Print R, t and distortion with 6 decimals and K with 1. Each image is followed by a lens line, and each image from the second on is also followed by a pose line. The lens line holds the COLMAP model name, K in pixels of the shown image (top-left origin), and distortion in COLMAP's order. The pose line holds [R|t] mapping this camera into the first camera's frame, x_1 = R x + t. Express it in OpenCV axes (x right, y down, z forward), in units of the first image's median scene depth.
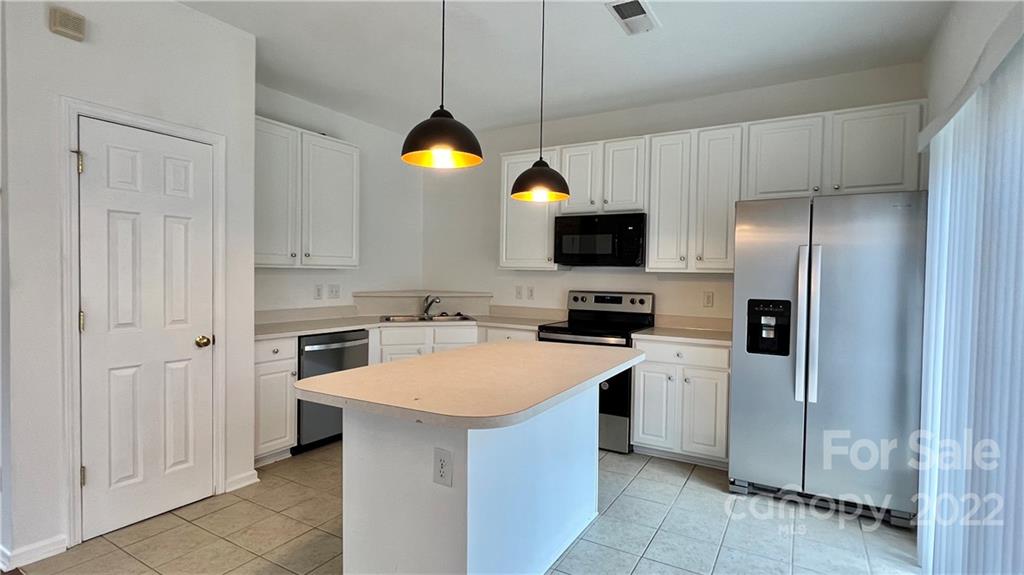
lens RADIAL K [[494.9, 0, 511.8], [0, 494.9, 290.1], [0, 0, 1]] dist [-0.002515, -0.001008]
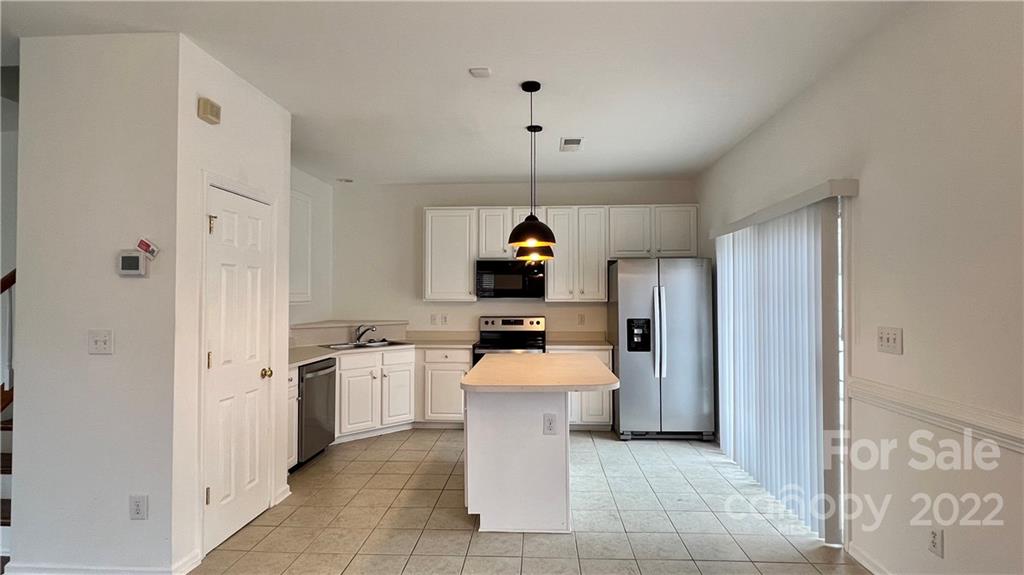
lens RADIAL K [[494.9, 0, 513.5], [0, 494.9, 287.4], [0, 0, 1]] dist [-0.002515, -0.001008]
pose [[0.889678, -0.009131, 0.456498, -0.467462], [0.031069, 0.998693, -0.040575, -0.023556], [-0.455531, 0.050281, 0.888799, -0.226215]]
